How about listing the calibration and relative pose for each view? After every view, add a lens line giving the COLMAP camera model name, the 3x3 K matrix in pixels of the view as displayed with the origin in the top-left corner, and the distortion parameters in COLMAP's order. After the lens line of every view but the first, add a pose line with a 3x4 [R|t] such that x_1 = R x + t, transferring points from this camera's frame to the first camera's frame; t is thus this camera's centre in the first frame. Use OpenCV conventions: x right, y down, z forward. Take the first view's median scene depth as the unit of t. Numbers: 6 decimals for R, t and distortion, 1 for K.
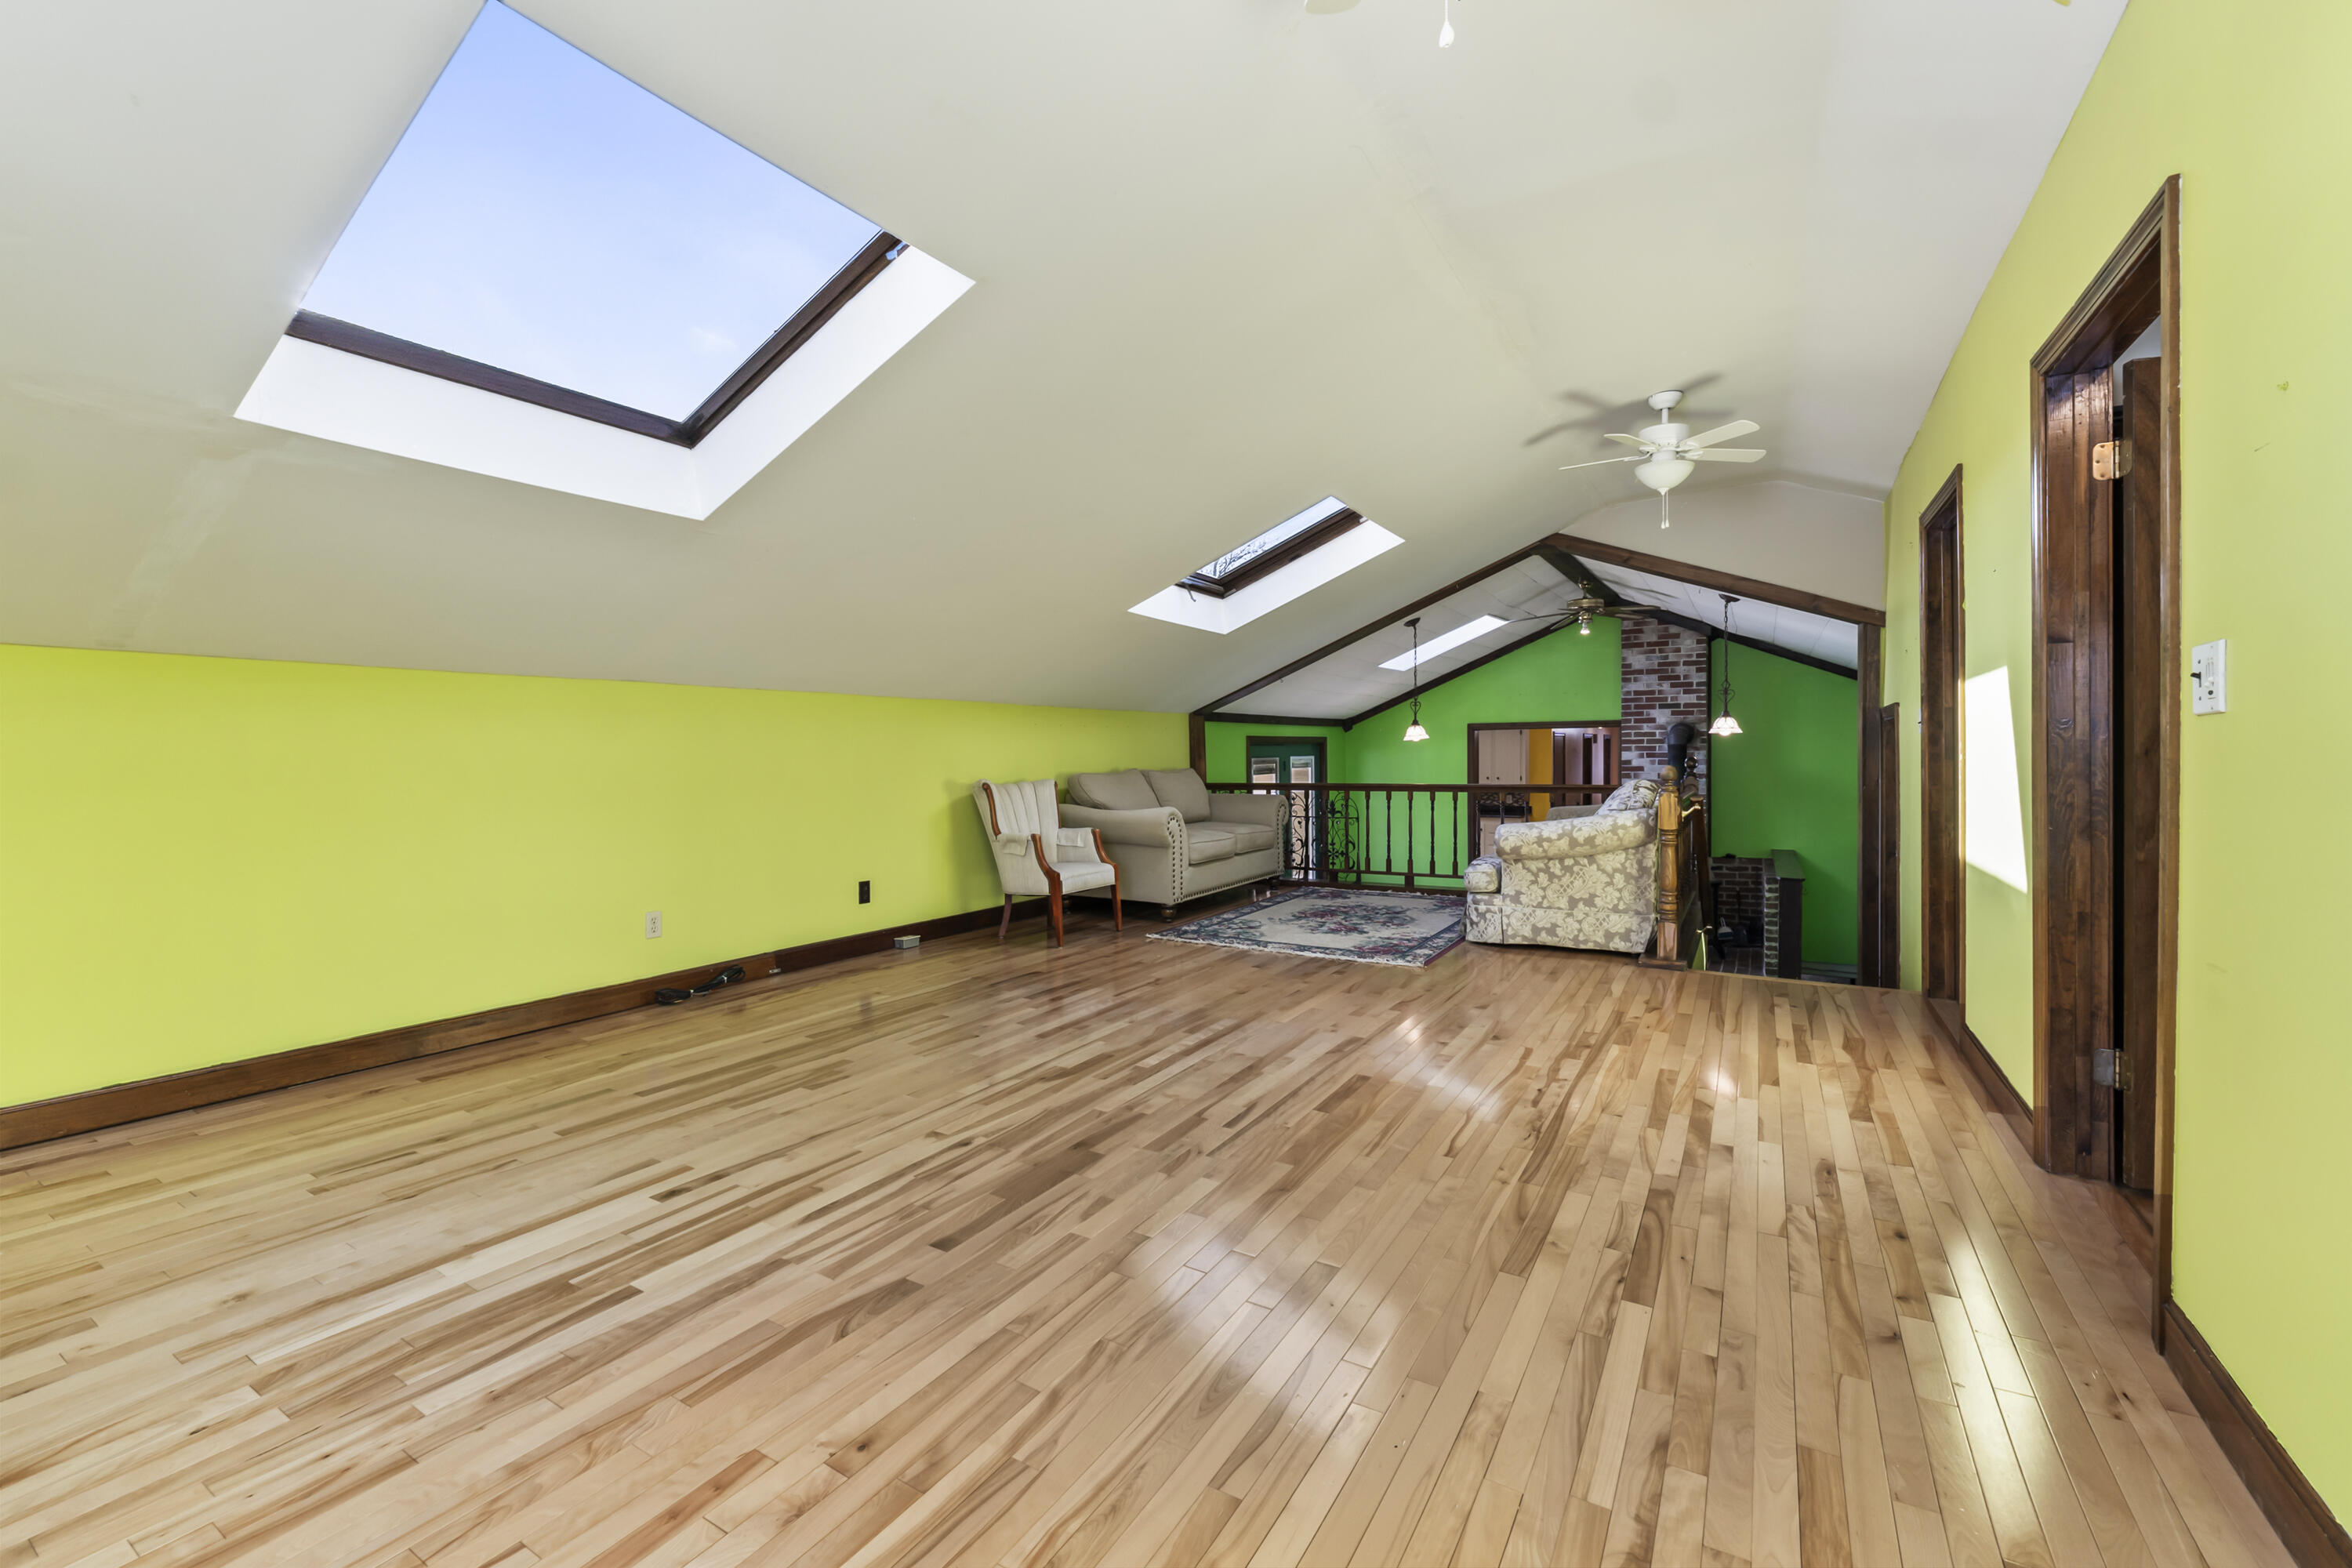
lens RADIAL K [[1006.7, 0, 1166.4], [0, 1006.7, 769.0], [0, 0, 1]] dist [-0.004516, -0.001197]
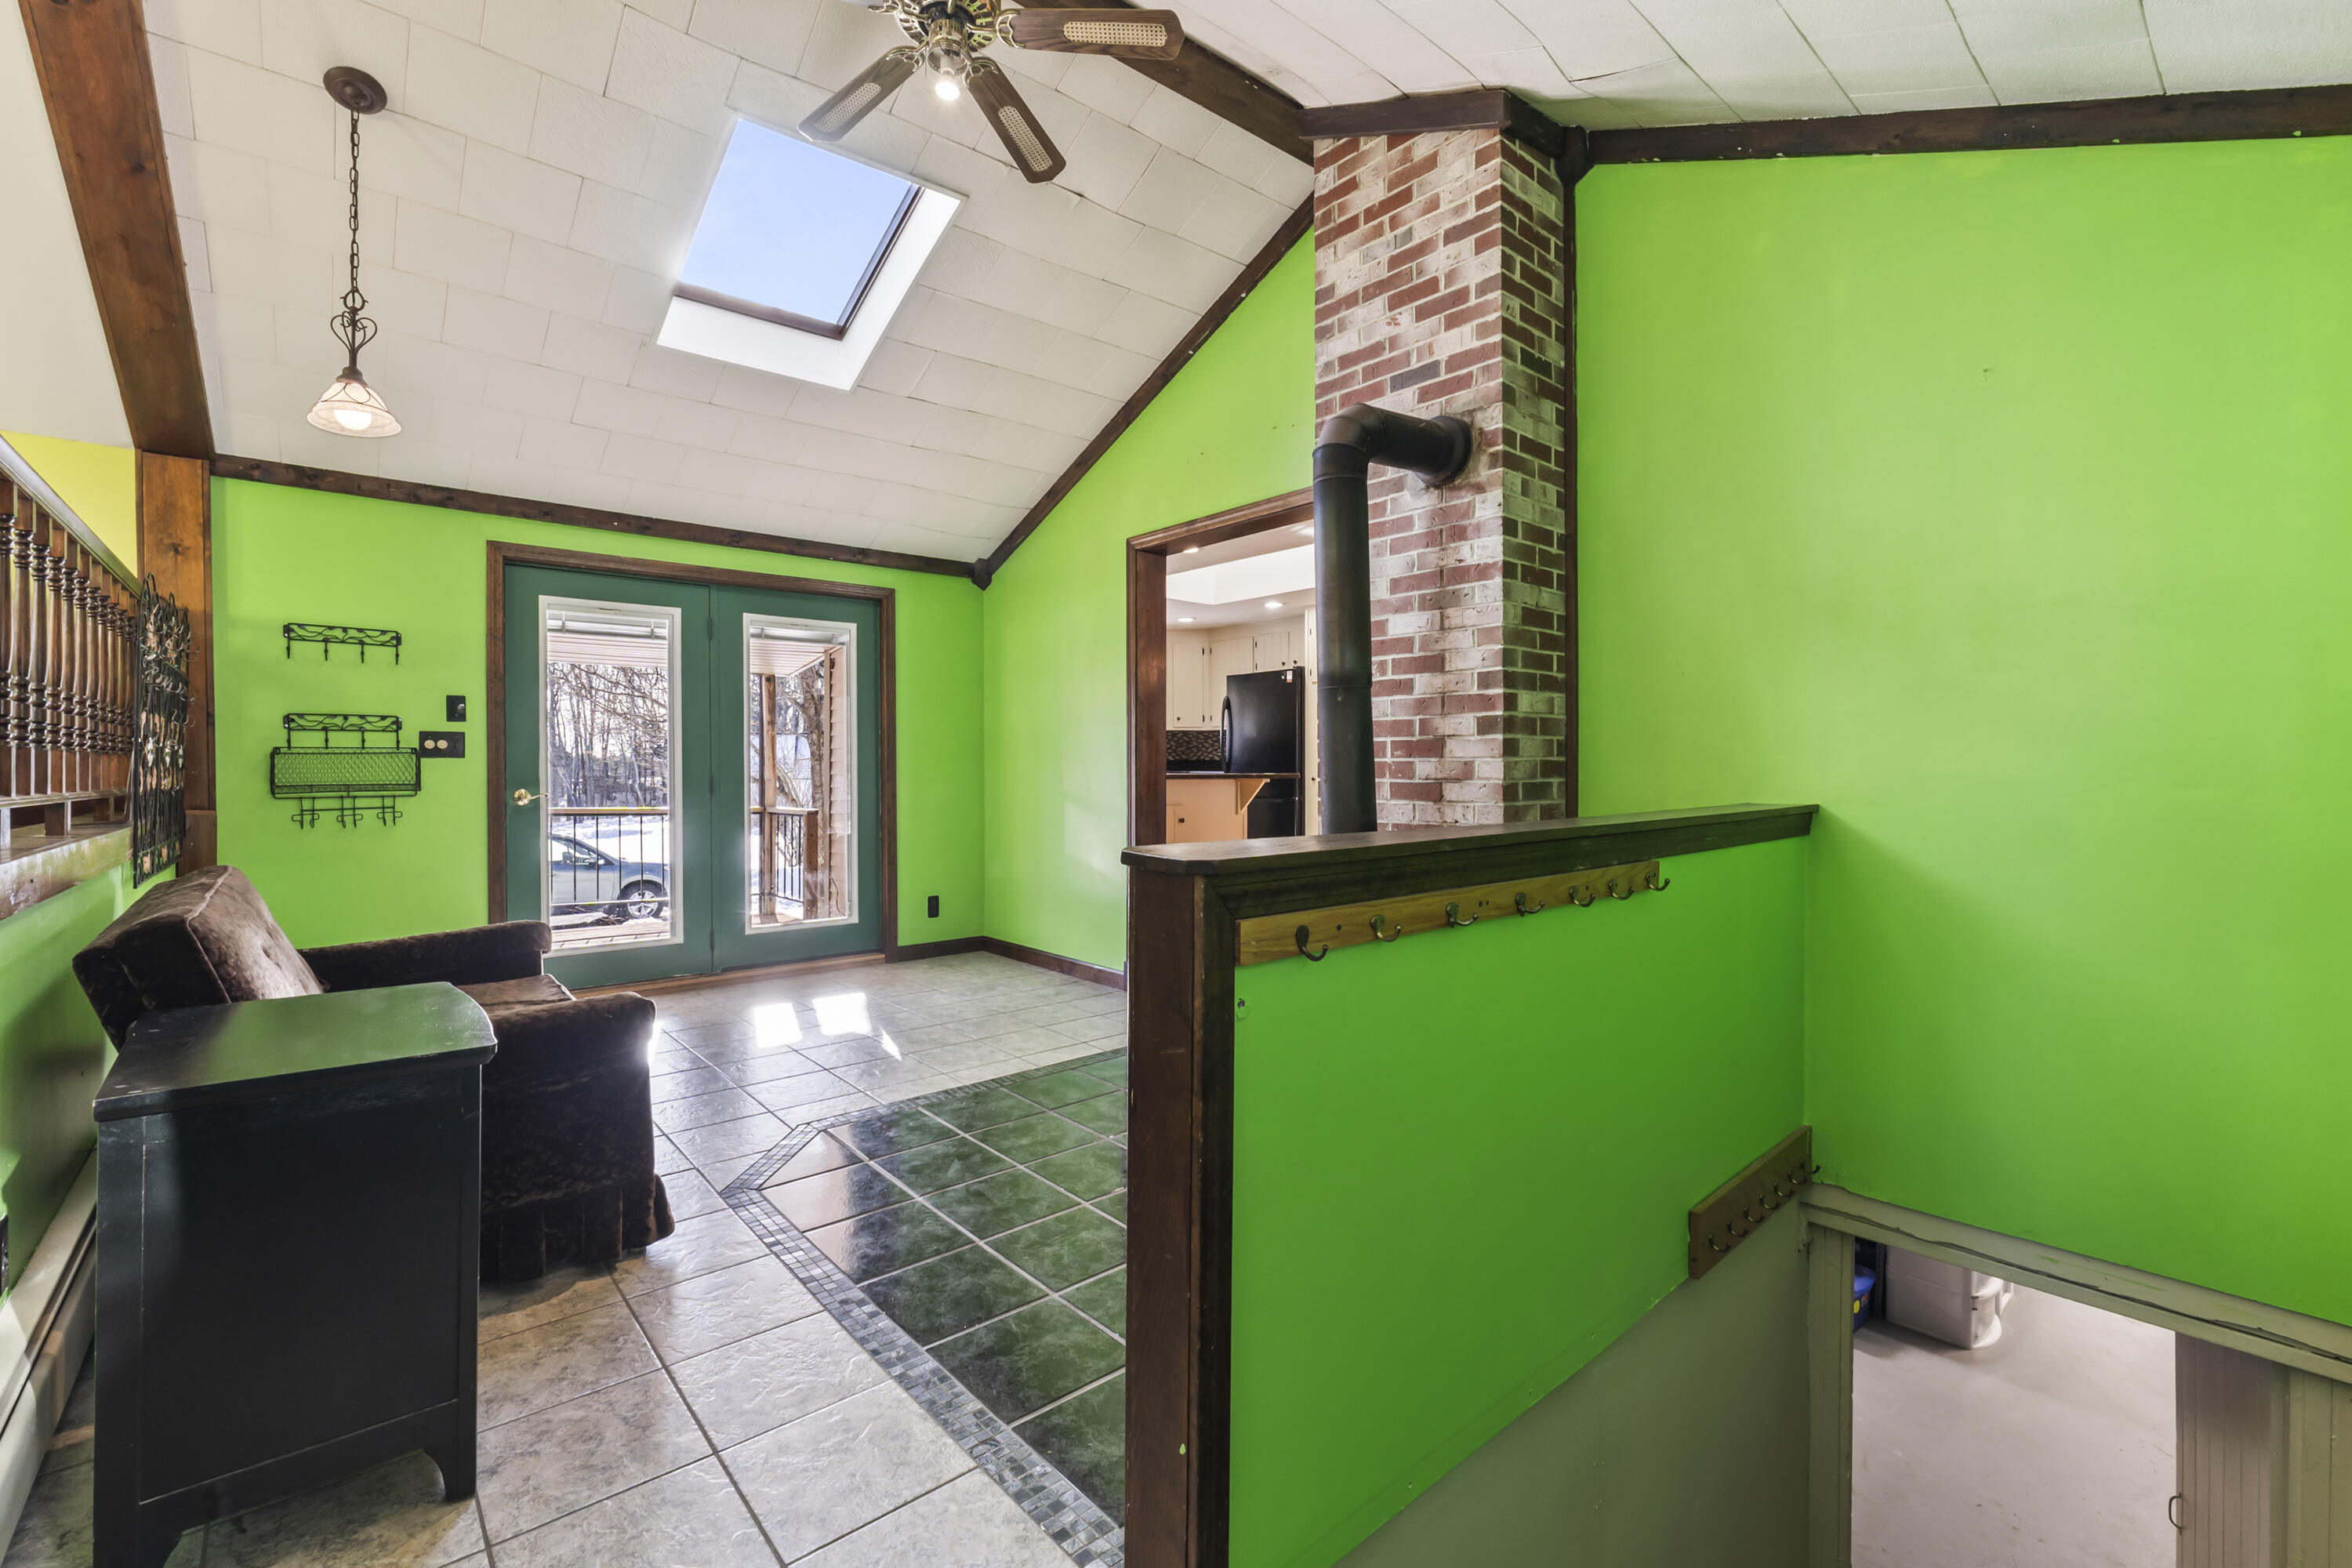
lens RADIAL K [[1006.7, 0, 1178.3], [0, 1006.7, 771.0], [0, 0, 1]] dist [-0.004516, -0.001197]
pose [[0.947944, 0.004171, -0.318409, 0.531580], [-0.005294, 0.999982, -0.002662, 0.071134], [0.318392, 0.004209, 0.947950, 0.651827]]
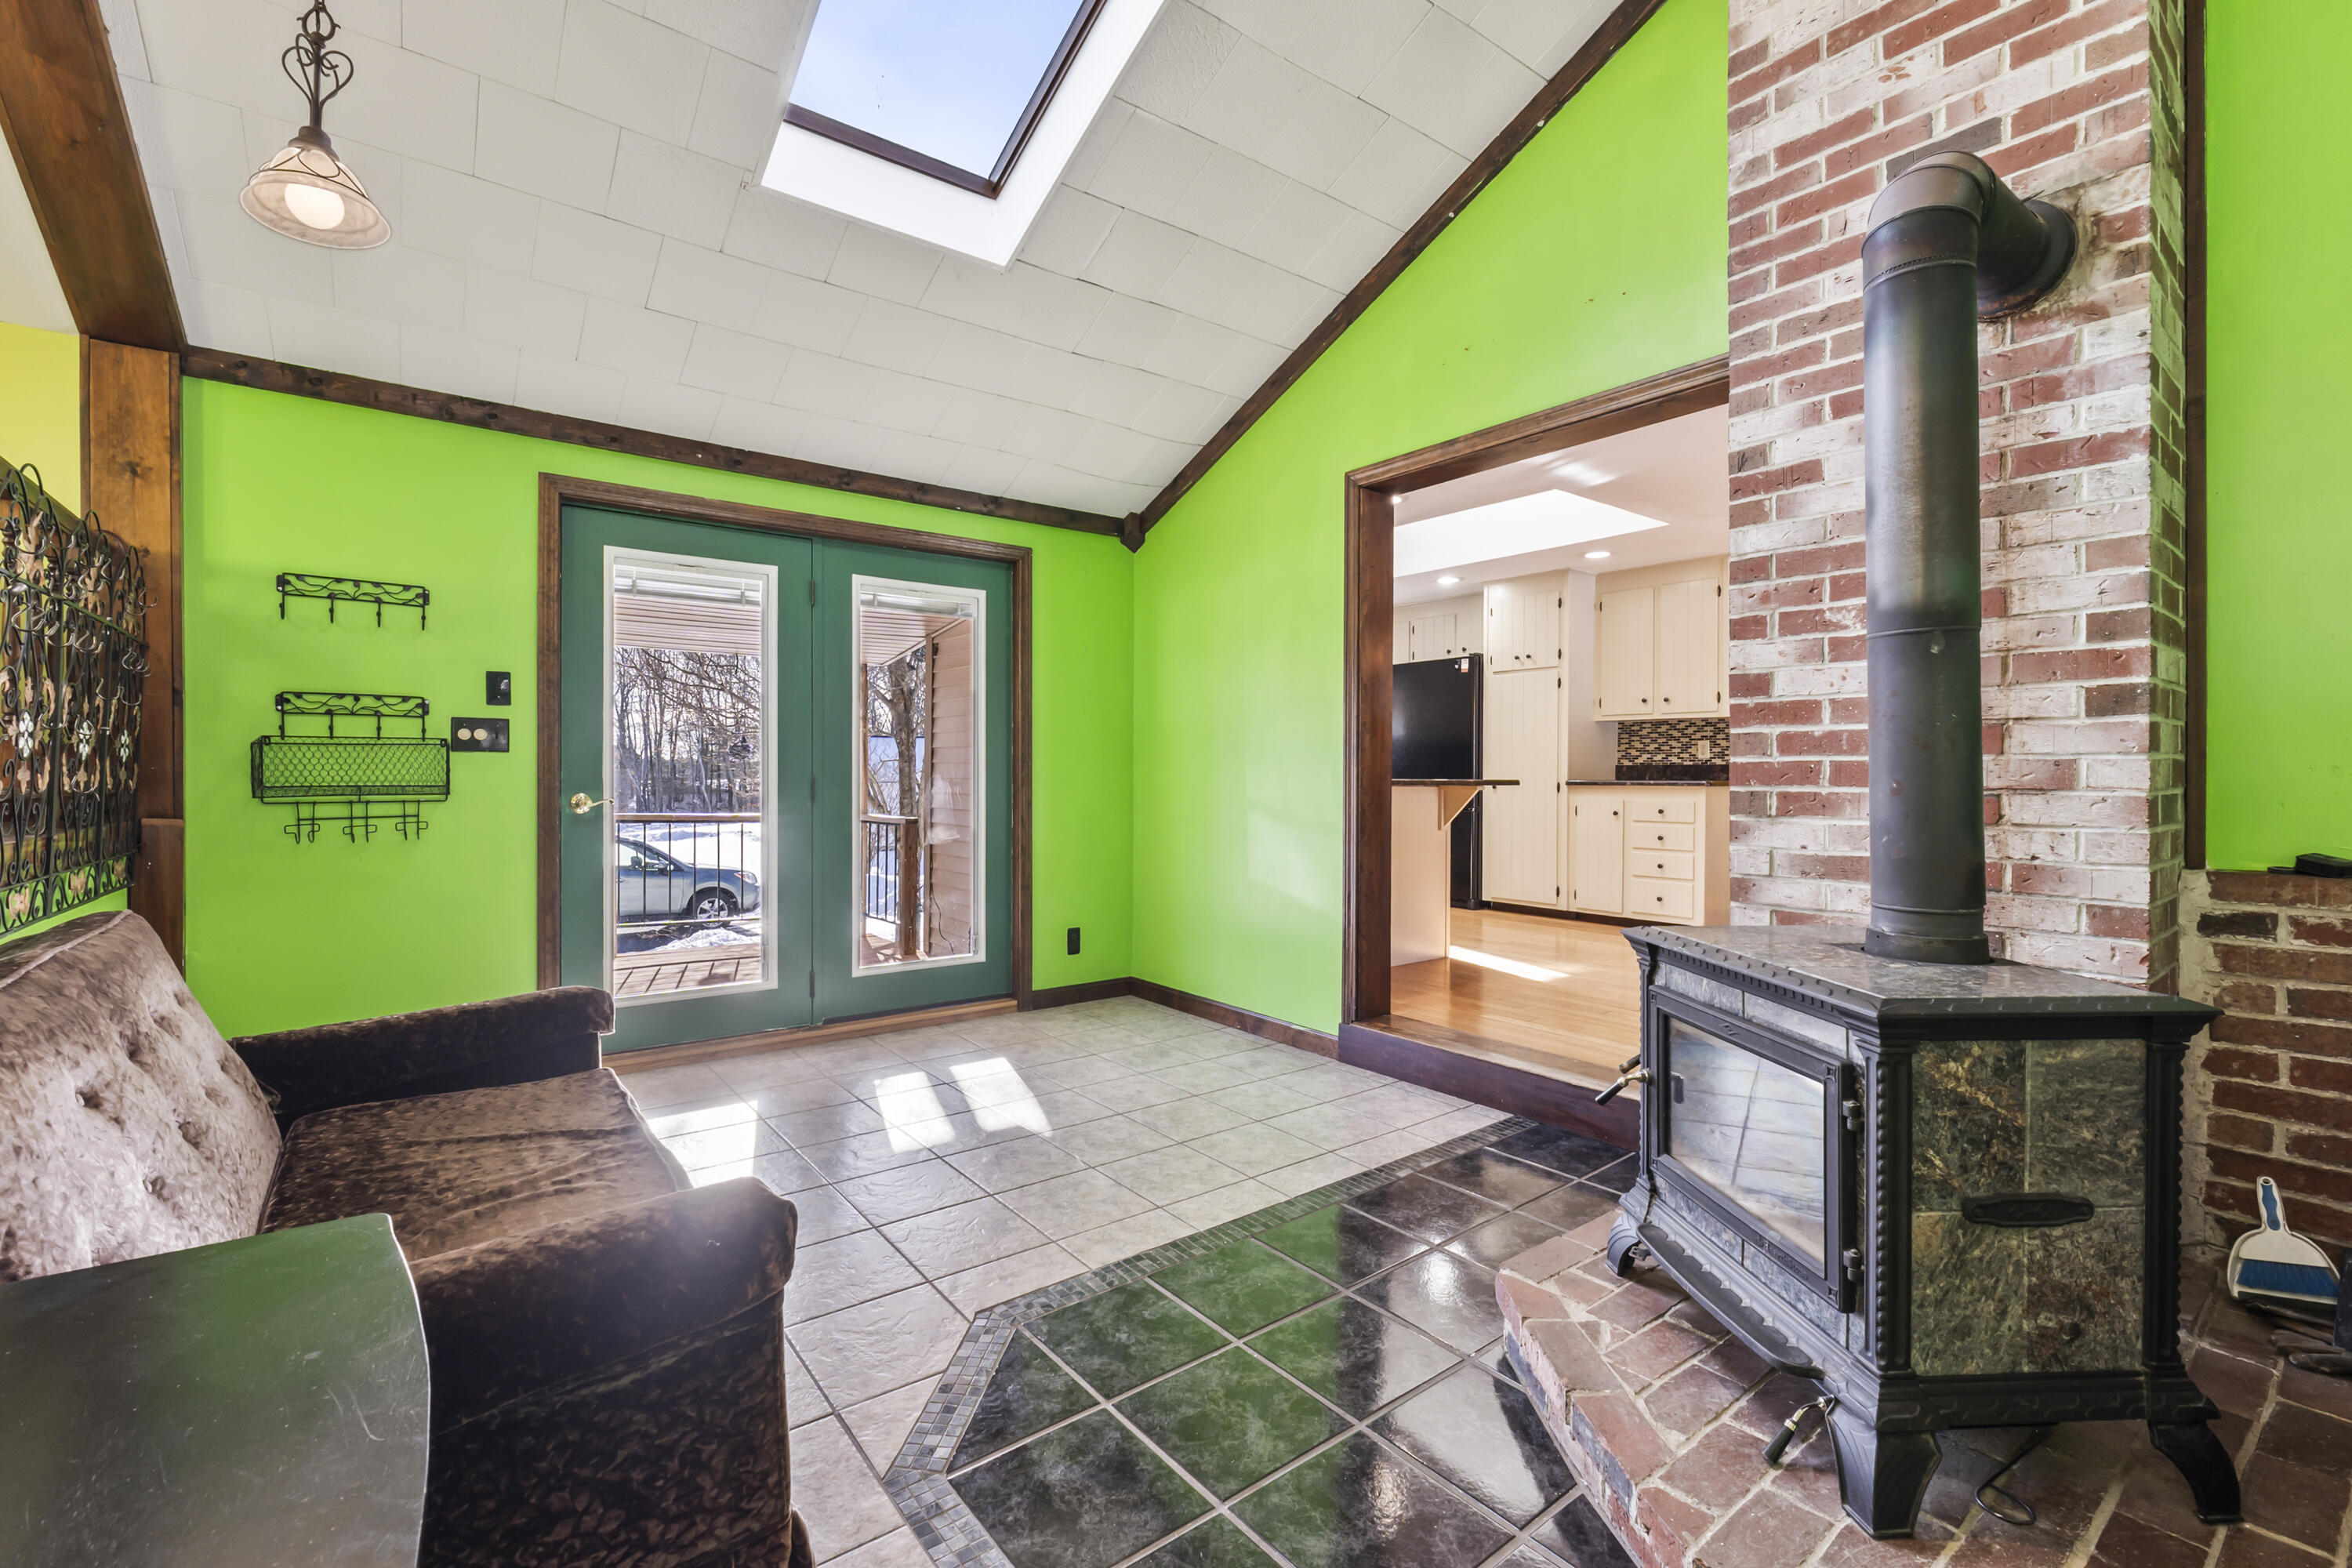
lens RADIAL K [[1006.7, 0, 1172.5], [0, 1006.7, 774.7], [0, 0, 1]] dist [-0.004516, -0.001197]
pose [[0.928193, 0.009127, -0.371987, 0.427354], [-0.011546, 0.999924, -0.004275, 0.072347], [0.371920, 0.008263, 0.928228, 0.739590]]
